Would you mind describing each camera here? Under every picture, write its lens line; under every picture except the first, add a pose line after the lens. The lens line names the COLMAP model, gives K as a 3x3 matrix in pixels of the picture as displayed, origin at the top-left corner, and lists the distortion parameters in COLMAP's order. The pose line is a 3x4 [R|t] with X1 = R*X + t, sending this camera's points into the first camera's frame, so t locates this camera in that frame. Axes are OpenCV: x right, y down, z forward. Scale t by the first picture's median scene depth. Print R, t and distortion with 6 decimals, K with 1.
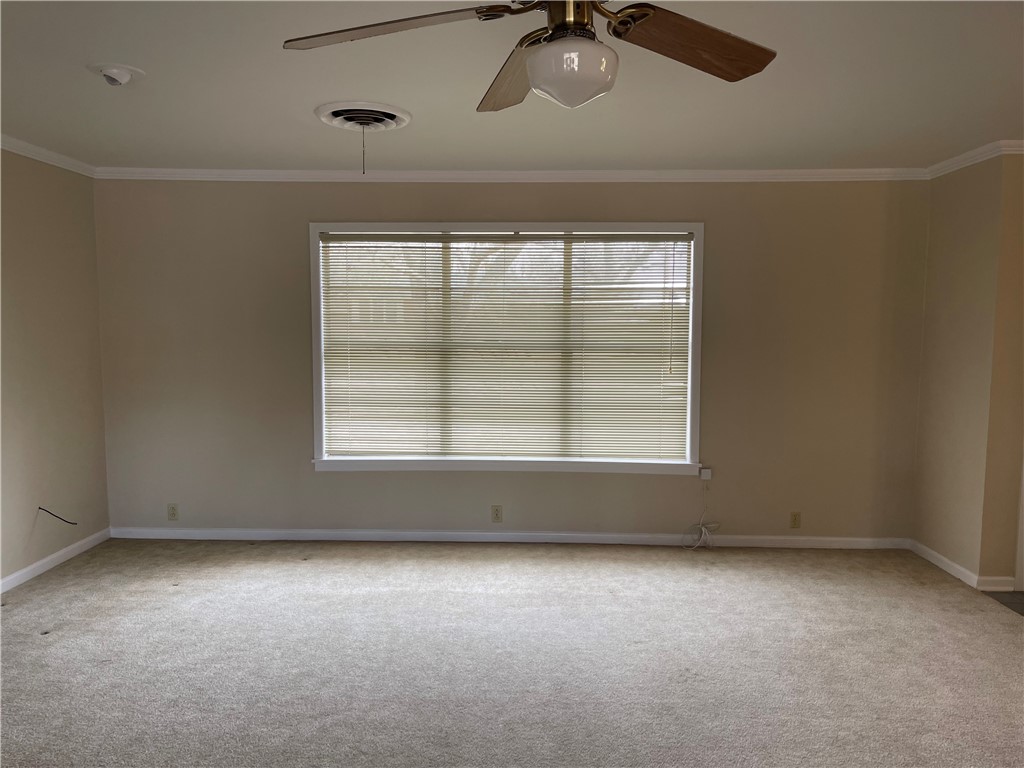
lens RADIAL K [[780.7, 0, 503.0], [0, 780.7, 384.0], [0, 0, 1]] dist [0.074526, -0.082775]
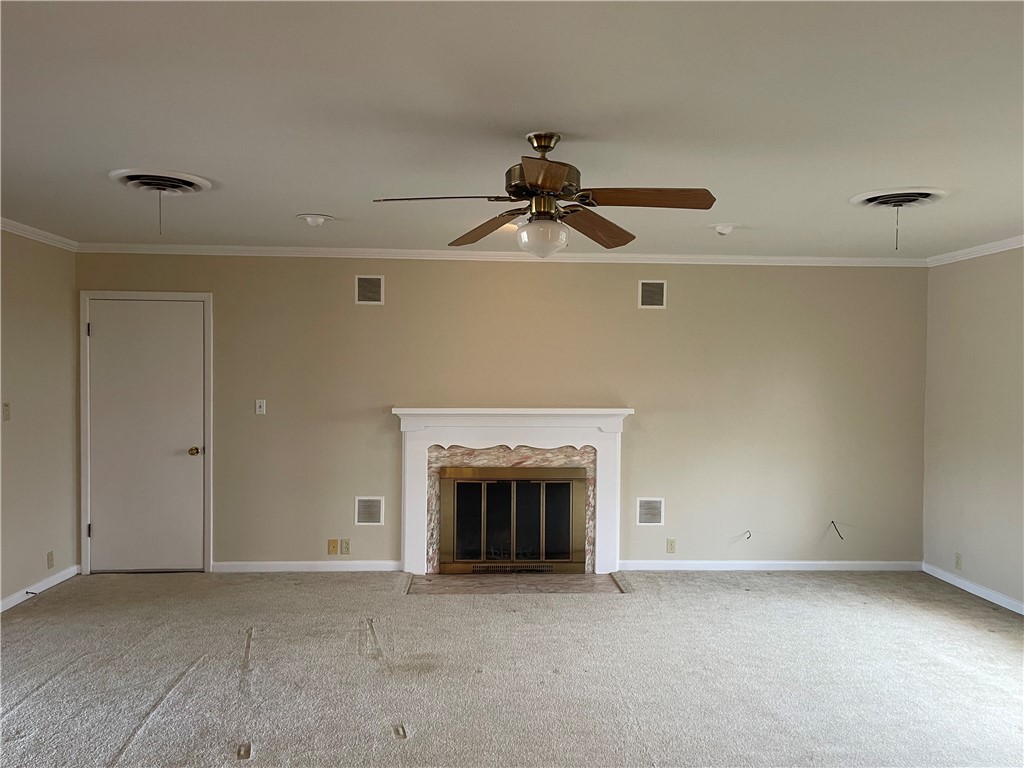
lens RADIAL K [[780.7, 0, 504.4], [0, 780.7, 384.5], [0, 0, 1]] dist [0.074526, -0.082775]
pose [[0.058819, 0.001837, -0.998267, 0.743071], [-0.087049, 0.996199, -0.003296, -0.025370], [0.994466, 0.087092, 0.058756, 0.348327]]
